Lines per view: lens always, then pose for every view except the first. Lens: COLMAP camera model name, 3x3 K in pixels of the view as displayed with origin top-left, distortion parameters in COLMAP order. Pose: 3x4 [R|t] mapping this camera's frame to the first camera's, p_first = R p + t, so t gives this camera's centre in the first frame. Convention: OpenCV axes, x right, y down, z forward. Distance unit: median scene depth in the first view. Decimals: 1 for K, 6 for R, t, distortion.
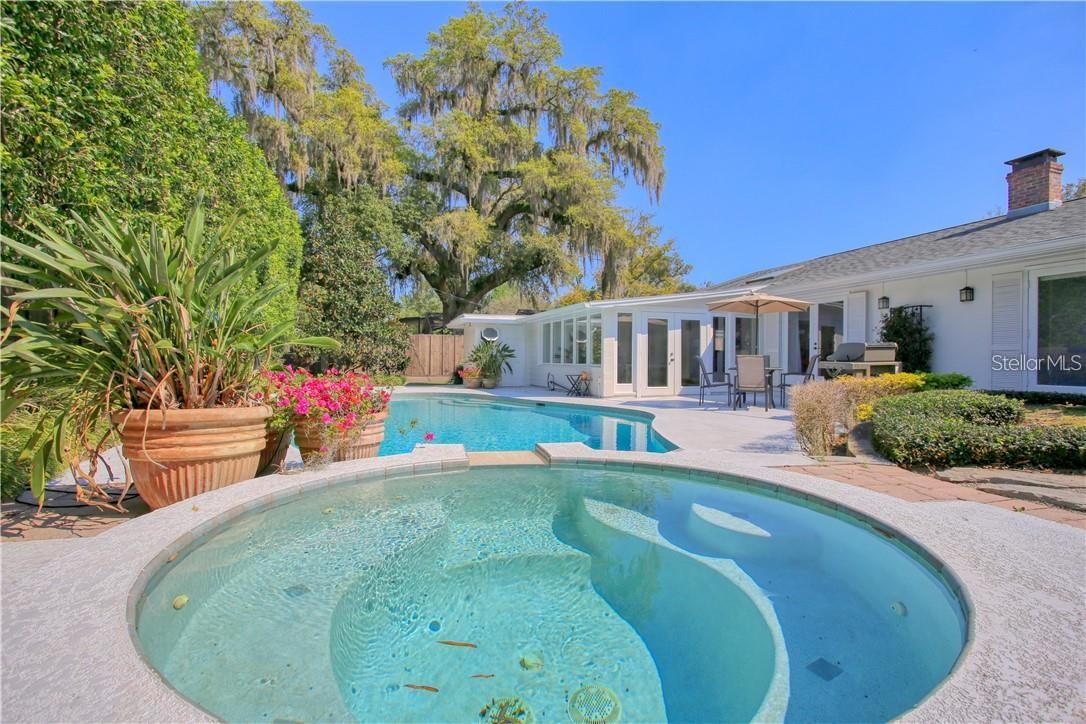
lens RADIAL K [[524.9, 0, 543.0], [0, 524.9, 362.0], [0, 0, 1]] dist [-0.069552, 0.029111]
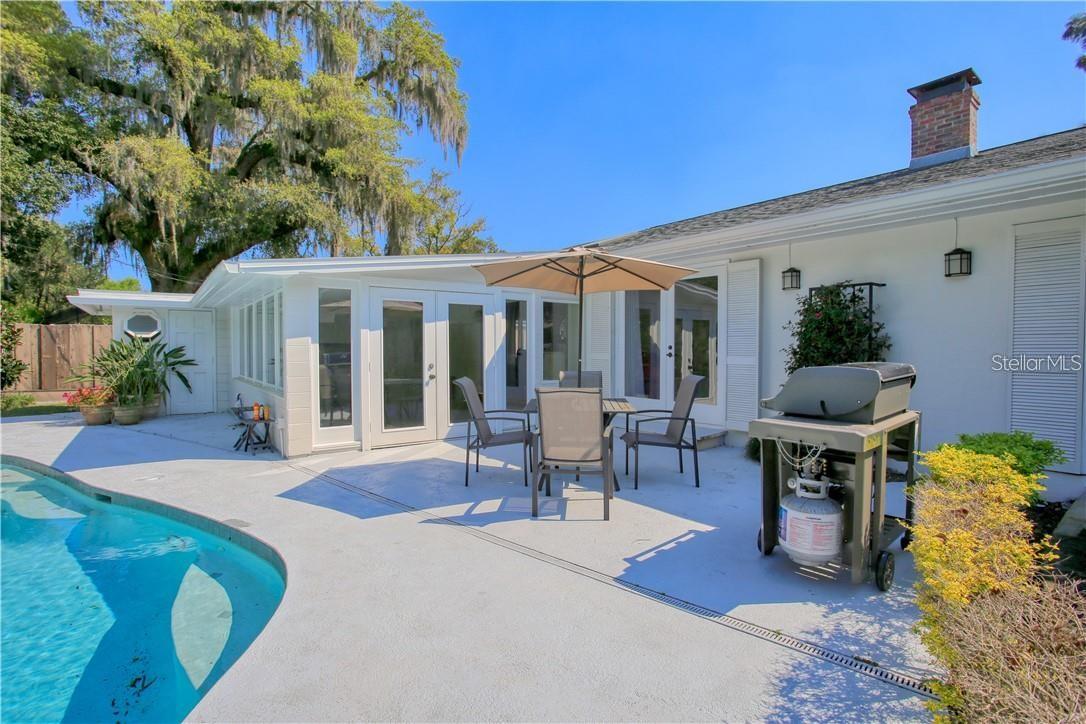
lens RADIAL K [[524.9, 0, 543.0], [0, 524.9, 362.0], [0, 0, 1]] dist [-0.069552, 0.029111]
pose [[0.942996, -0.014397, 0.332492, 0.091265], [0.007123, 0.999708, 0.023085, -0.016459], [-0.332727, -0.019401, 0.942824, 0.231947]]
